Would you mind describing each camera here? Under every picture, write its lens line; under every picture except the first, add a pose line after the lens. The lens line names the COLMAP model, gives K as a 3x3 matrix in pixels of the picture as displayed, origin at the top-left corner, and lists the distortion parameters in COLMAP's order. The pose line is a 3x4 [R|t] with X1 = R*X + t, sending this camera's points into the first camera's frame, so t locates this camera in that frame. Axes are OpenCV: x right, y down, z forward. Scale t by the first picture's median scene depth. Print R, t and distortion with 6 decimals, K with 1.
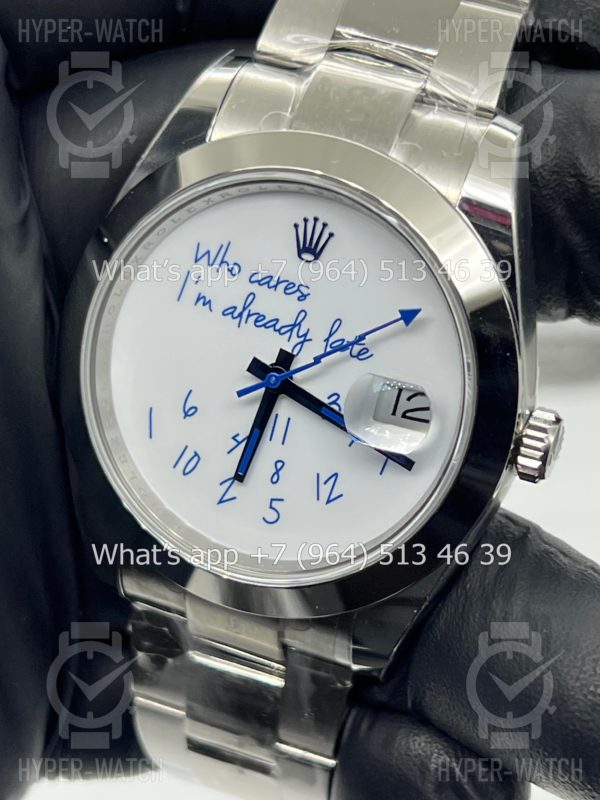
lens RADIAL K [[1762.2, 0, 315.5], [0, 1762.2, 427.1], [0, 0, 1]] dist [0.134872, 0.000000]
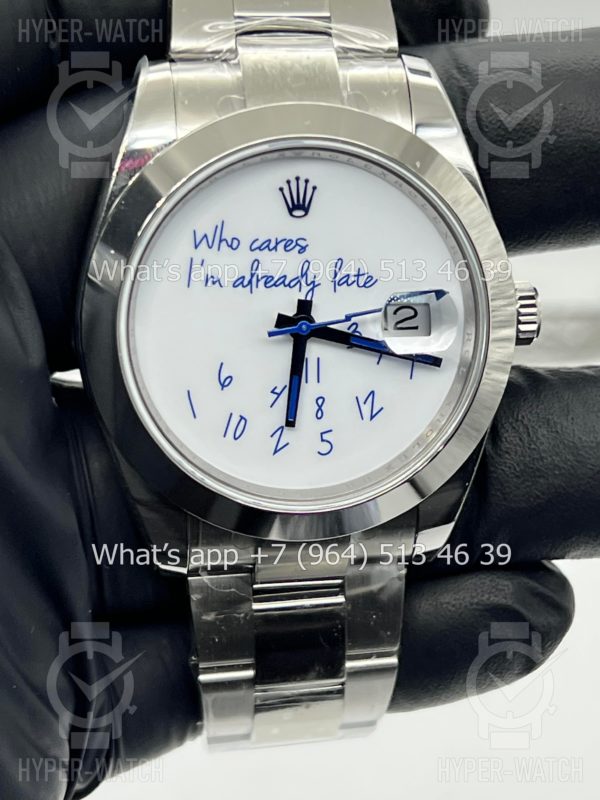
lens RADIAL K [[1762.2, 0, 301.6], [0, 1762.2, 396.5], [0, 0, 1]] dist [0.134872, 0.000000]
pose [[0.863694, -0.304707, 0.401481, -0.480226], [0.312631, 0.948688, 0.047461, -0.038149], [-0.395342, 0.084523, 0.914637, -0.013528]]
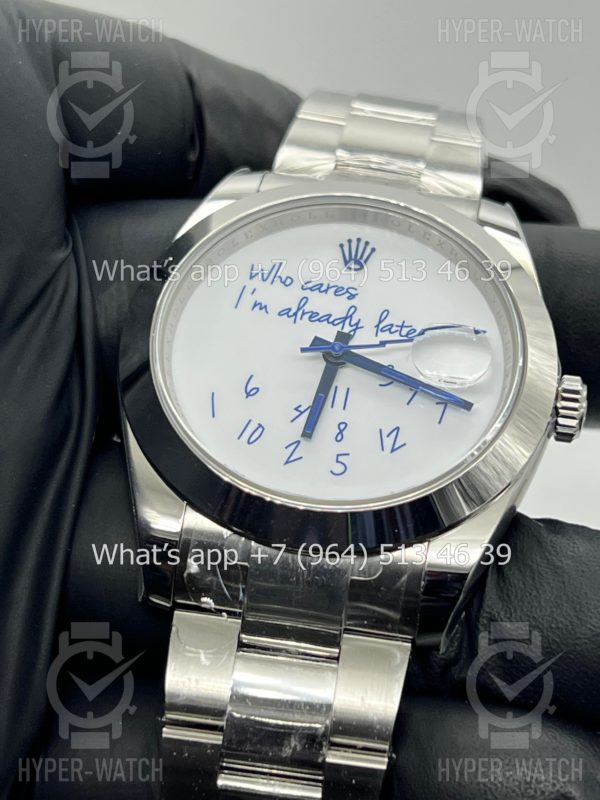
lens RADIAL K [[1762.2, 0, 263.4], [0, 1762.2, 429.9], [0, 0, 1]] dist [0.134872, 0.000000]
pose [[0.955826, 0.092382, 0.279037, -0.372122], [0.099005, 0.792663, -0.601567, 0.675813], [-0.276757, 0.602620, 0.748502, 0.205052]]
